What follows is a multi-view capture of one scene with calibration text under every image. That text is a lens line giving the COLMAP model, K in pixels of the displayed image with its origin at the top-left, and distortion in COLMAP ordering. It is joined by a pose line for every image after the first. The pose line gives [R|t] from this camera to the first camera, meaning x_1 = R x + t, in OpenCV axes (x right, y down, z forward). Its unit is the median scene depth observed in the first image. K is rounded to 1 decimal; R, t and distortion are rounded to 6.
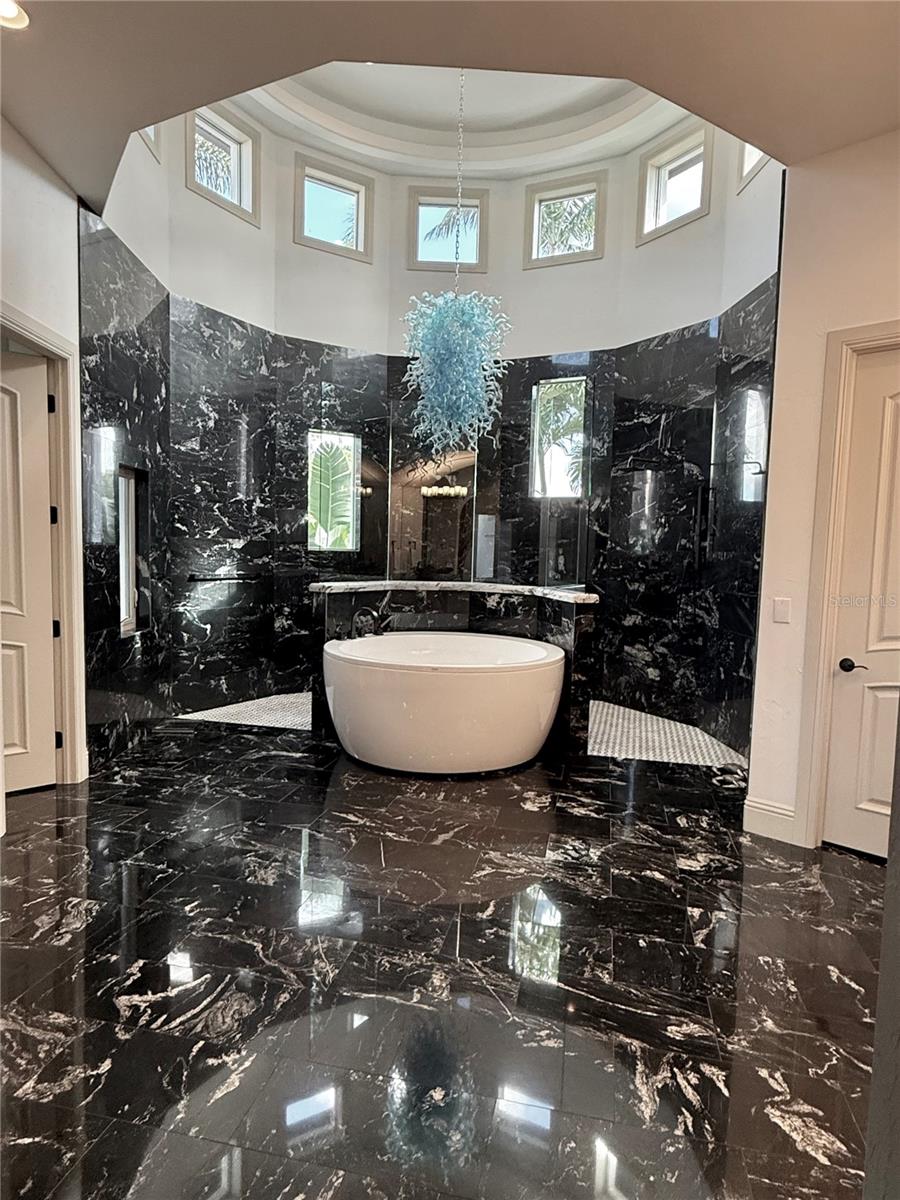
lens RADIAL K [[706.6, 0, 450.0], [0, 706.6, 600.0], [0, 0, 1]] dist [0.001338, 0.000590]
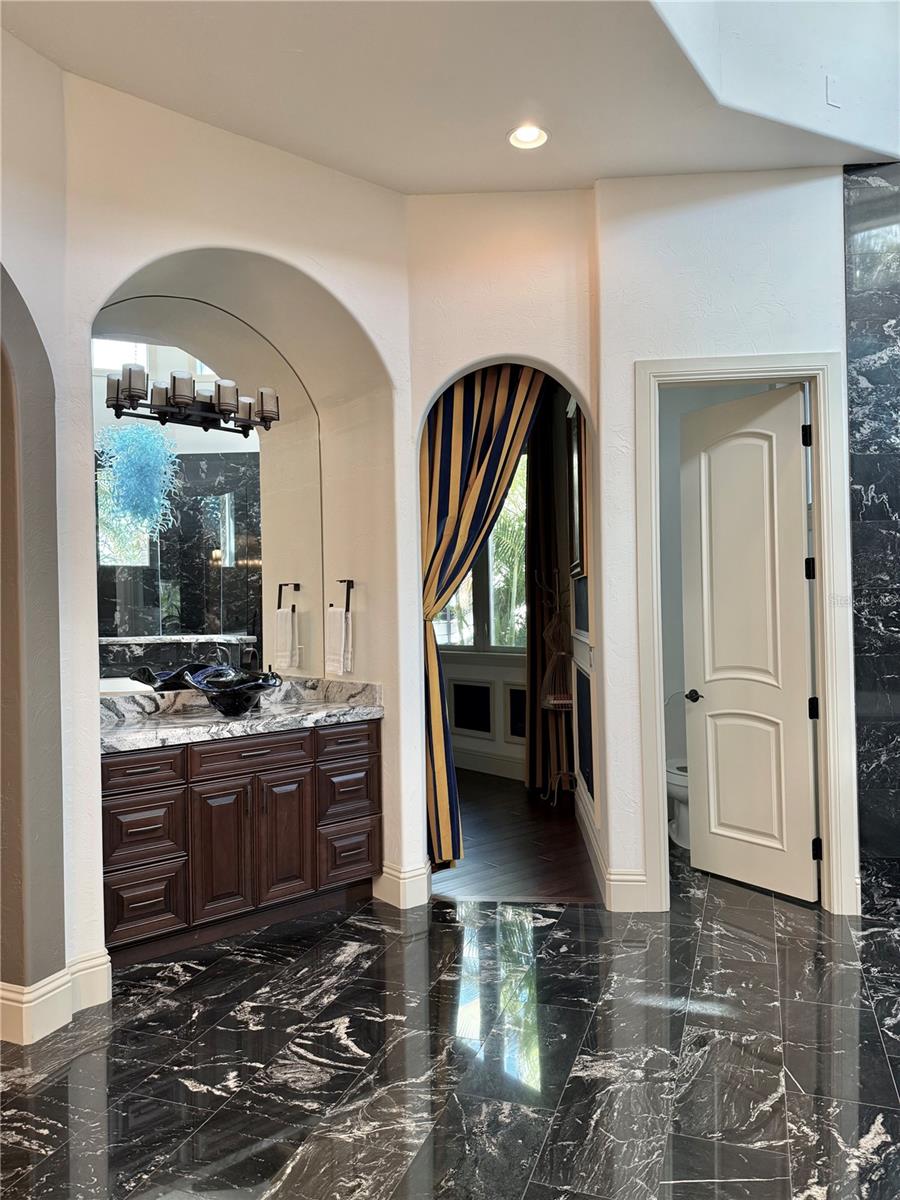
lens RADIAL K [[851.6, 0, 450.0], [0, 851.6, 600.0], [0, 0, 1]] dist [0.004442, -0.000666]
pose [[-0.124355, -0.029443, -0.991801, 0.492169], [-0.057185, 0.998111, -0.022460, -0.039032], [0.990589, 0.053923, -0.125804, 0.747060]]
